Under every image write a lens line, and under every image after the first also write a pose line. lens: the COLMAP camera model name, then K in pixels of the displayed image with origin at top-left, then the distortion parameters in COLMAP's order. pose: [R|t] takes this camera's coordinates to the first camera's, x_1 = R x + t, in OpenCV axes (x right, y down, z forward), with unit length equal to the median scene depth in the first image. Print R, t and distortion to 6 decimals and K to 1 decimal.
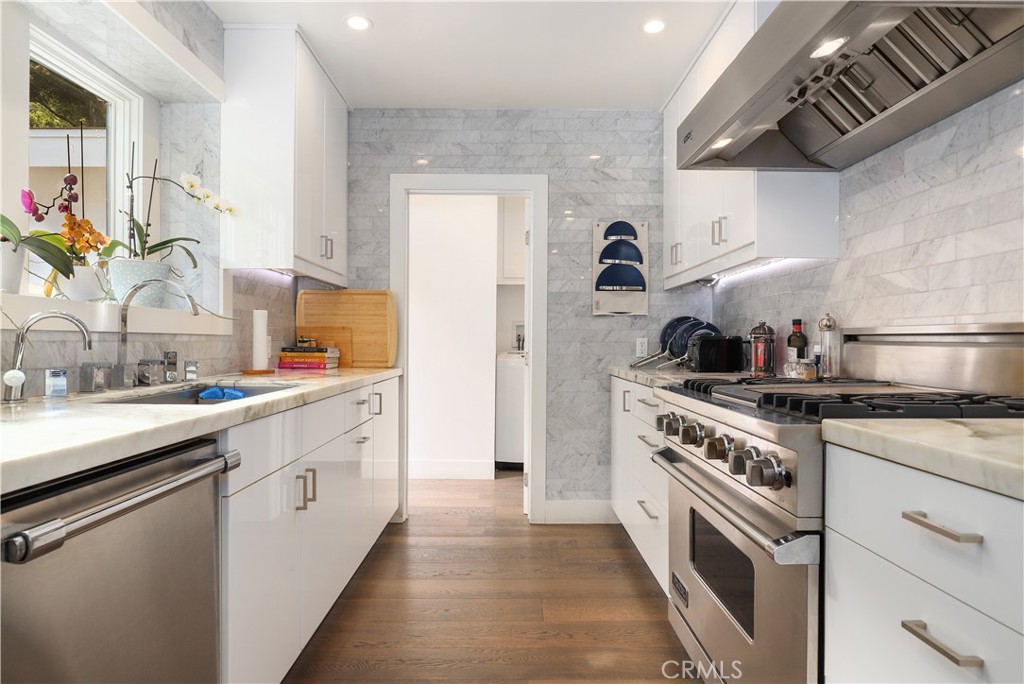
lens RADIAL K [[591.7, 0, 512.0], [0, 591.7, 342.0], [0, 0, 1]] dist [-0.013277, 0.005598]
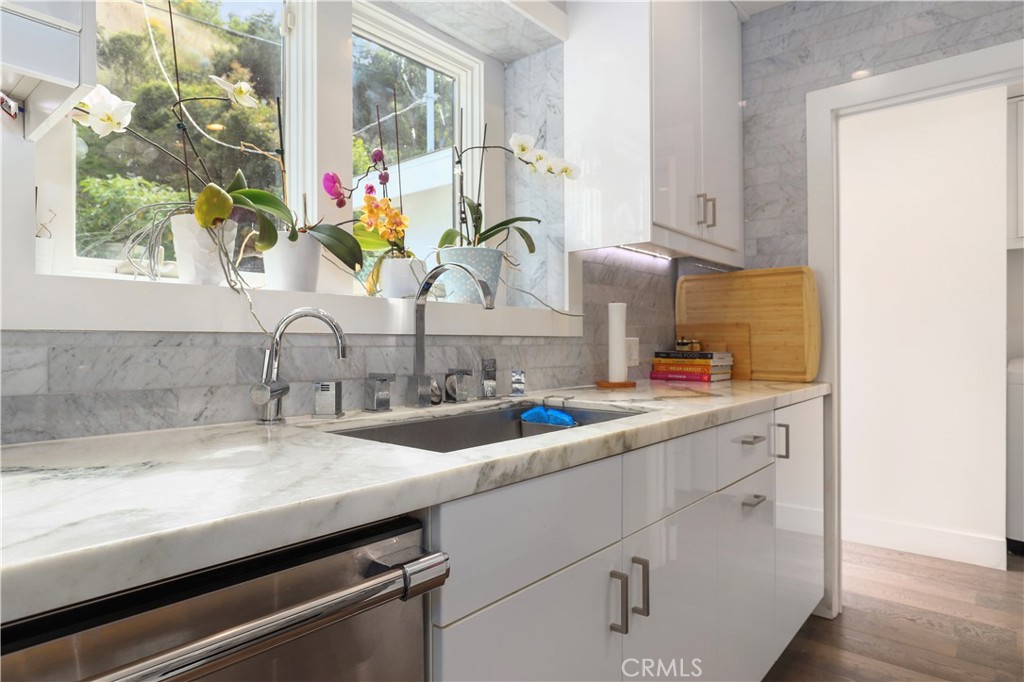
lens RADIAL K [[591.7, 0, 512.0], [0, 591.7, 341.0], [0, 0, 1]] dist [-0.013277, 0.005598]
pose [[0.762813, -0.009581, -0.646548, -0.036752], [0.007088, 0.999954, -0.006456, -0.001370], [0.646580, 0.000342, 0.762846, 0.321779]]
